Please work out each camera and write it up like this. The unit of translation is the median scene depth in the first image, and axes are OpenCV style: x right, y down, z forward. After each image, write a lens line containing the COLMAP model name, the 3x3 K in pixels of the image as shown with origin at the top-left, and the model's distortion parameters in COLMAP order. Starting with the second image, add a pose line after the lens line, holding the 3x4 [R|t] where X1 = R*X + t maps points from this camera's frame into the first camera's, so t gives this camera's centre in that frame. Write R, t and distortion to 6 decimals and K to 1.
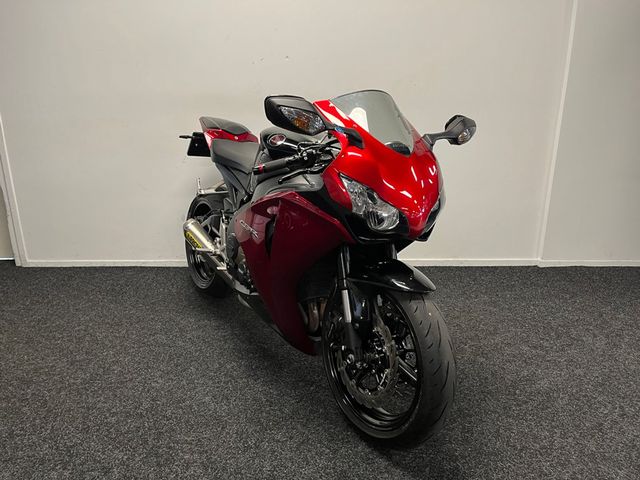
lens RADIAL K [[486.7, 0, 319.5], [0, 486.7, 239.6], [0, 0, 1]] dist [0.083376, -0.114480]
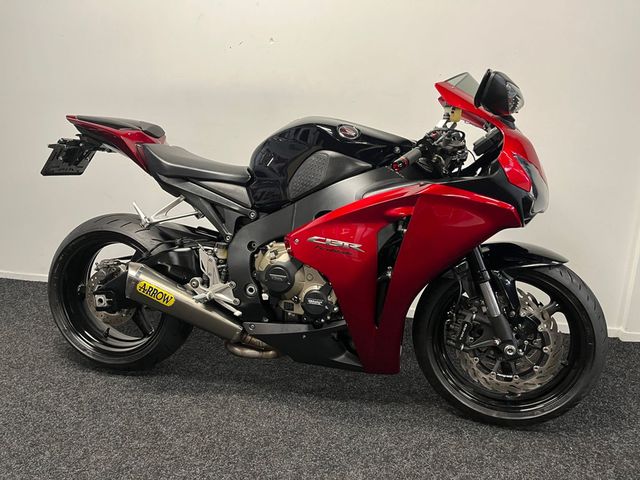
lens RADIAL K [[486.7, 0, 314.5], [0, 486.7, 235.6], [0, 0, 1]] dist [0.083376, -0.114480]
pose [[0.975749, 0.066191, -0.208644, 0.215374], [-0.072166, 0.997168, -0.021144, -0.058974], [0.206654, 0.035689, 0.977763, 0.308651]]
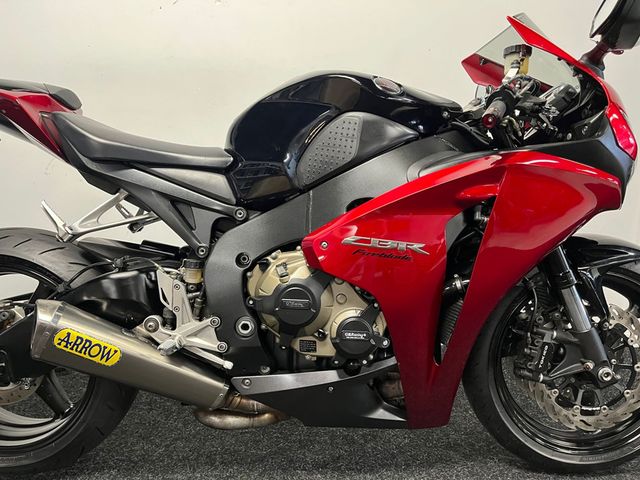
lens RADIAL K [[486.7, 0, 320.6], [0, 486.7, 232.3], [0, 0, 1]] dist [0.083376, -0.114480]
pose [[0.999636, 0.003786, 0.026711, 0.052119], [-0.001180, 0.995292, -0.096915, -0.034765], [-0.026952, 0.096848, 0.994934, 0.496681]]
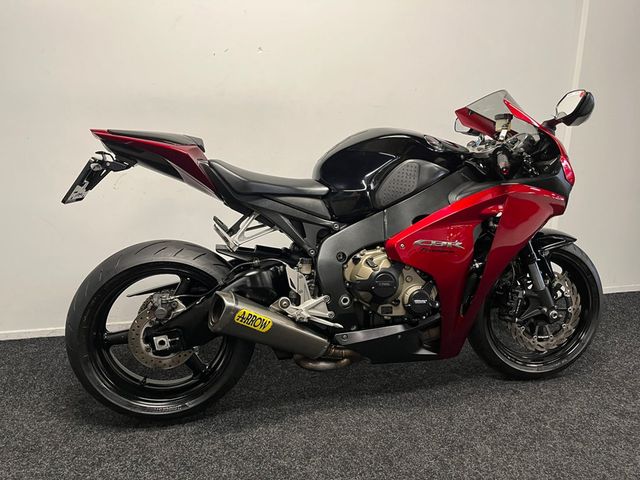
lens RADIAL K [[486.7, 0, 318.5], [0, 486.7, 234.2], [0, 0, 1]] dist [0.083376, -0.114480]
pose [[0.974278, -0.039814, 0.221806, -0.184892], [0.049748, 0.997985, -0.039376, -0.059234], [-0.219791, 0.049397, 0.974295, 0.296439]]
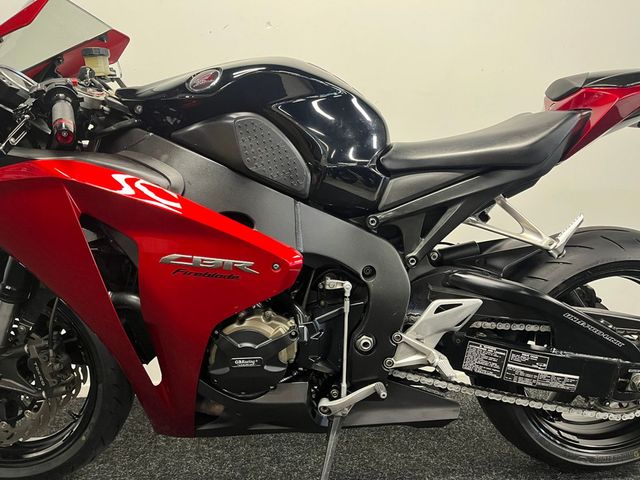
lens RADIAL K [[486.7, 0, 323.6], [0, 486.7, 235.1], [0, 0, 1]] dist [0.083376, -0.114480]
pose [[0.998910, -0.009818, 0.045629, -0.034013], [0.020520, 0.970458, -0.240397, 0.025096], [-0.041921, 0.241071, 0.969602, 0.563679]]
